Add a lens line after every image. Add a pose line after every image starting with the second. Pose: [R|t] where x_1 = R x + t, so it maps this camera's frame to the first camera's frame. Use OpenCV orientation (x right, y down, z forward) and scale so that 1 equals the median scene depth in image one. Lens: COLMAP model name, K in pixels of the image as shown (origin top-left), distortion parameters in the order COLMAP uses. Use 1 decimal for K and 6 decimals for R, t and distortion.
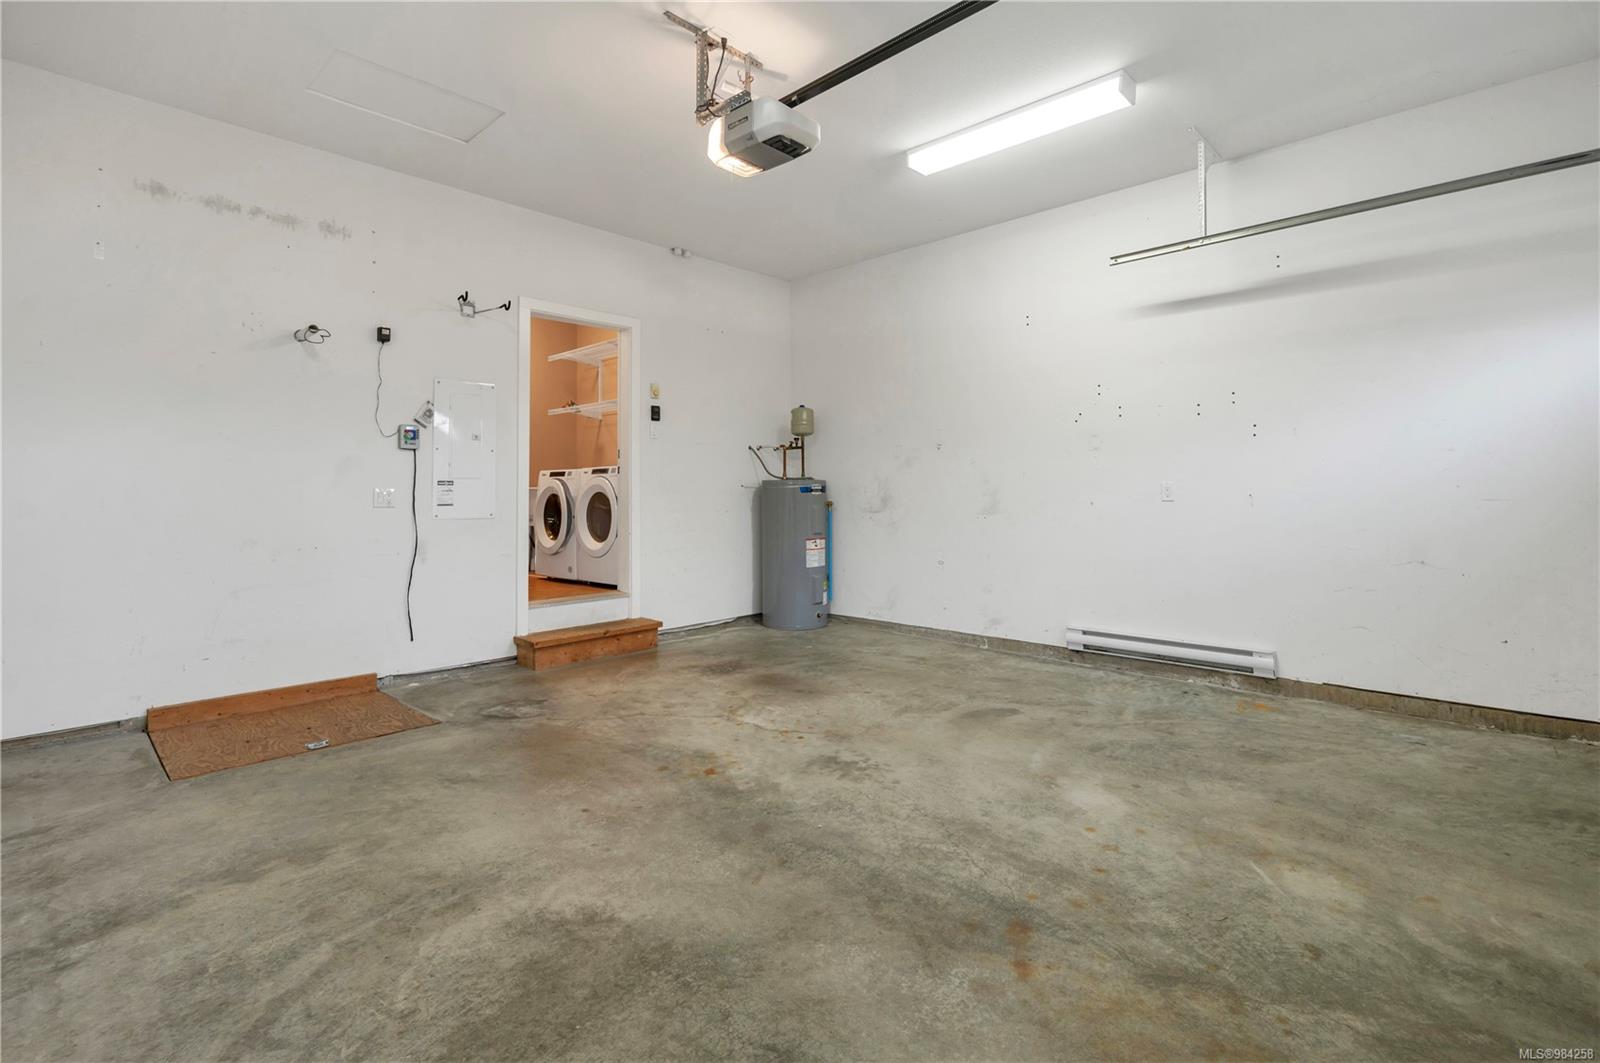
lens RADIAL K [[732.2, 0, 829.7], [0, 732.2, 473.2], [0, 0, 1]] dist [0.000104, 0.000484]
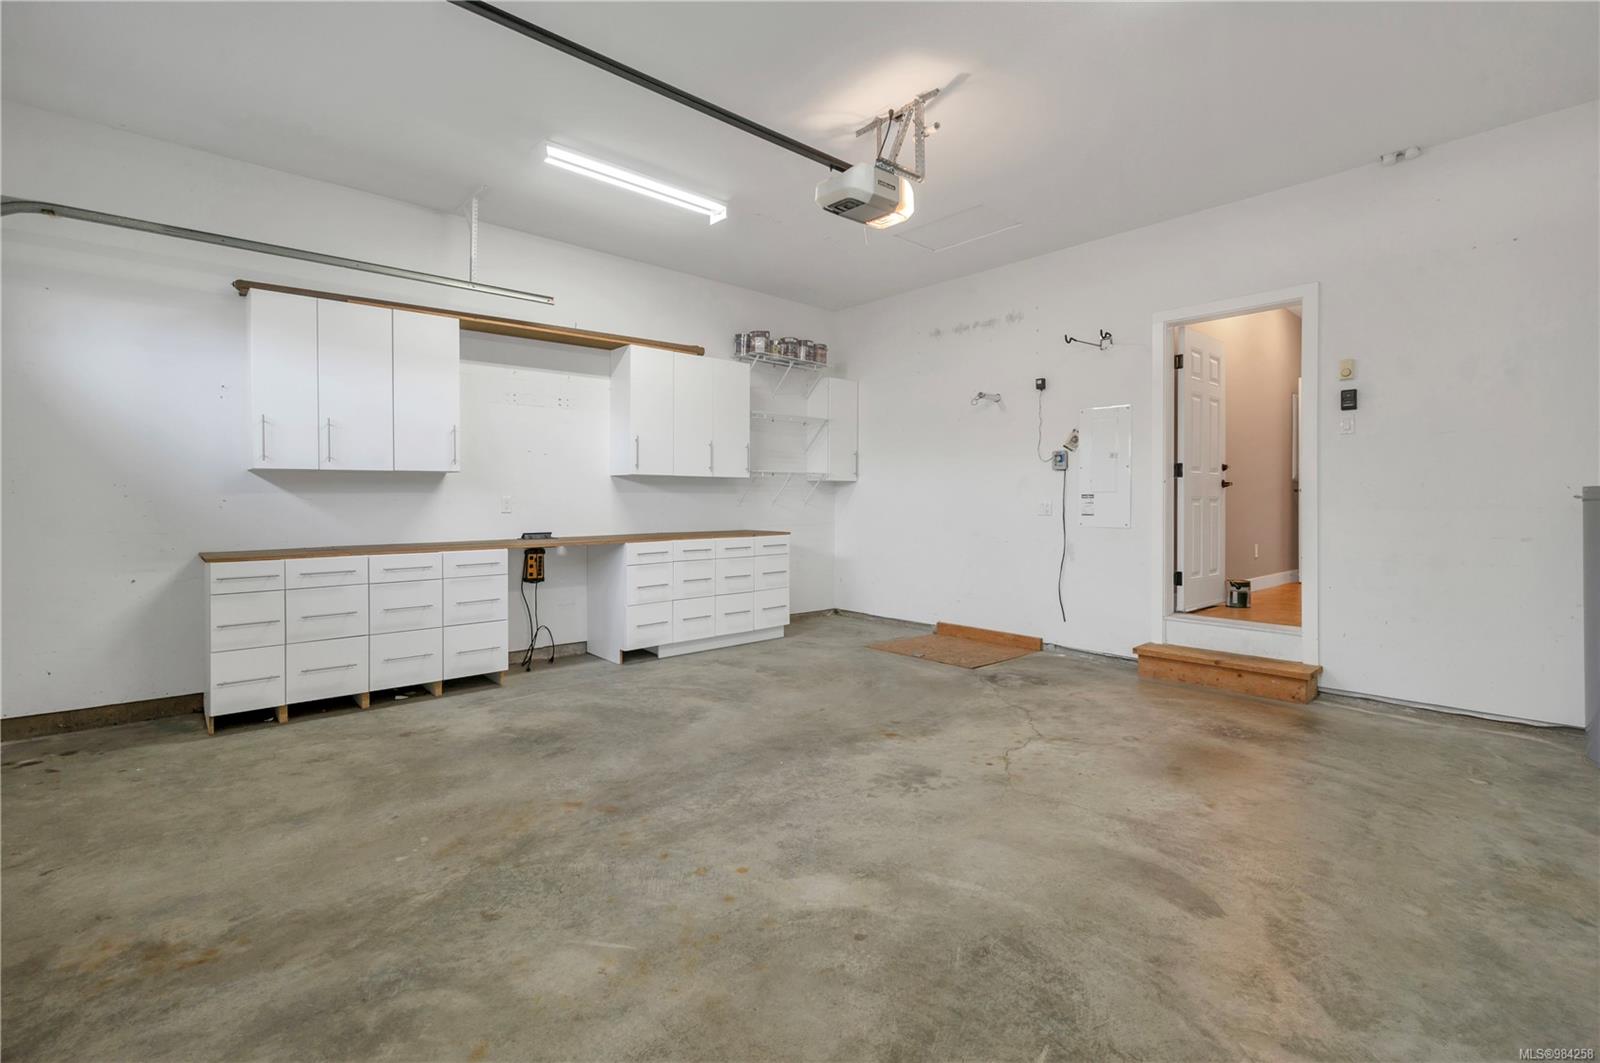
lens RADIAL K [[732.2, 0, 804.5], [0, 732.2, 522.0], [0, 0, 1]] dist [0.000104, 0.000484]
pose [[-0.093228, 0.031012, -0.995162, 1.266303], [0.021998, 0.999335, 0.029082, 0.019123], [0.995402, -0.019181, -0.093848, 1.178805]]
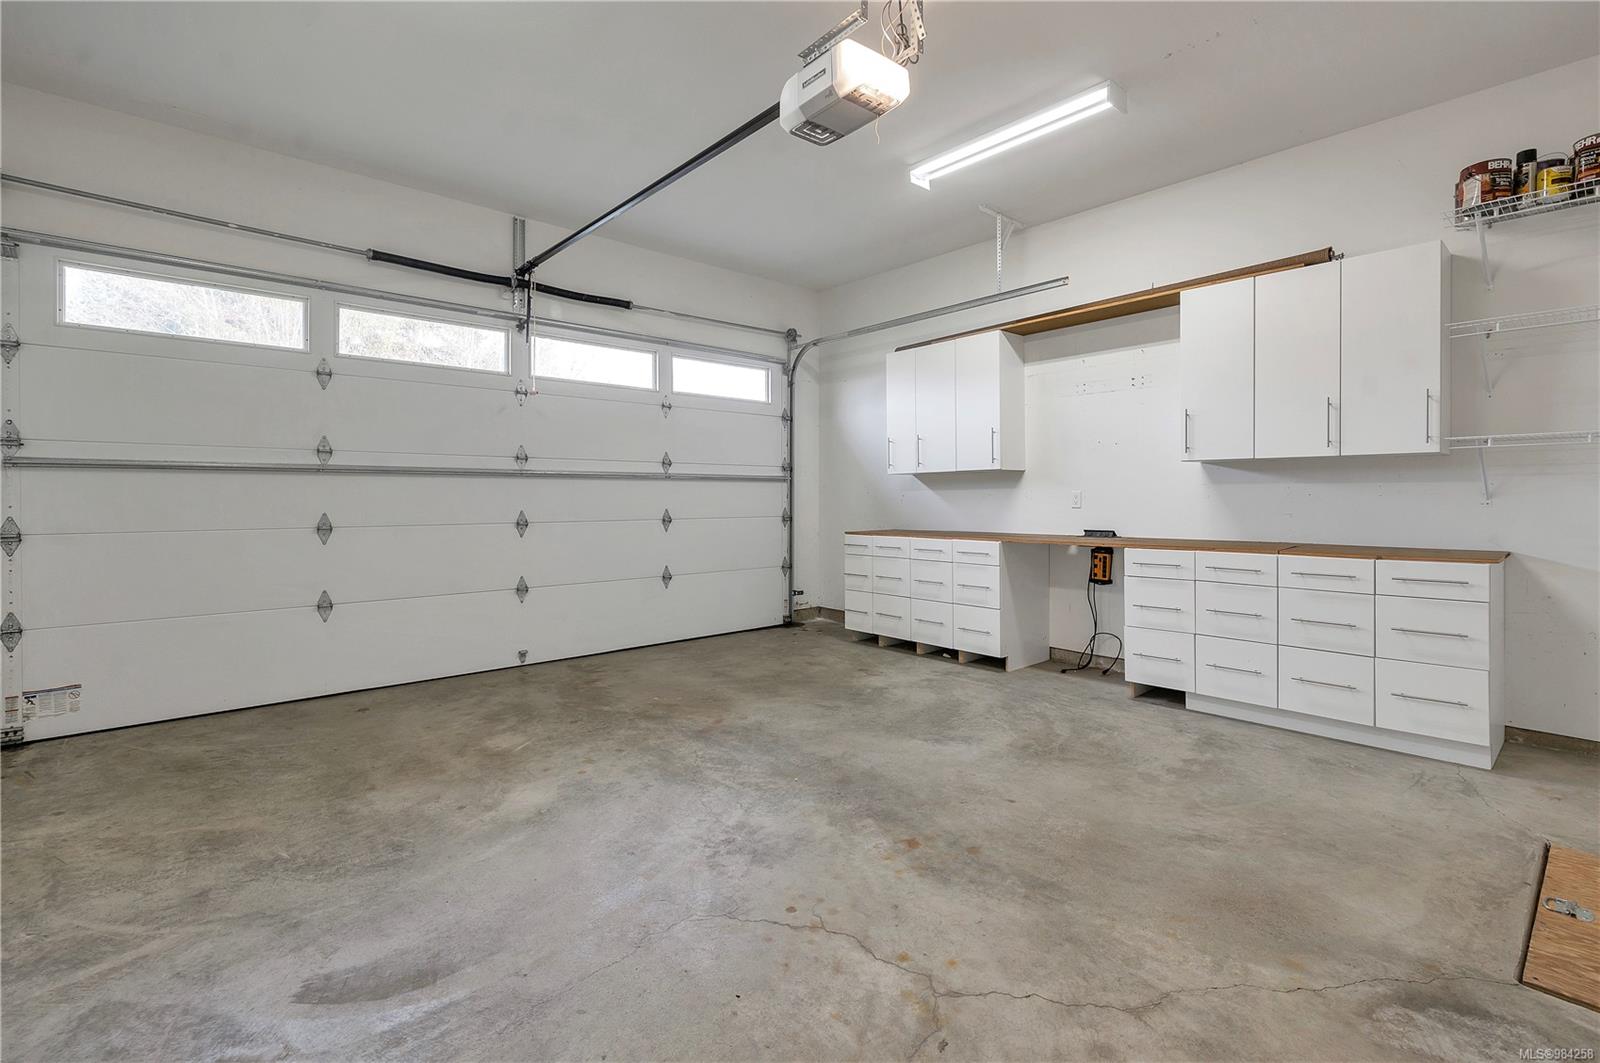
lens RADIAL K [[732.2, 0, 805.1], [0, 732.2, 521.4], [0, 0, 1]] dist [0.000104, 0.000484]
pose [[-0.993583, 0.000022, 0.113105, -0.165115], [0.001595, 0.999903, 0.013812, 0.041794], [-0.113094, 0.013904, -0.993487, 2.201753]]
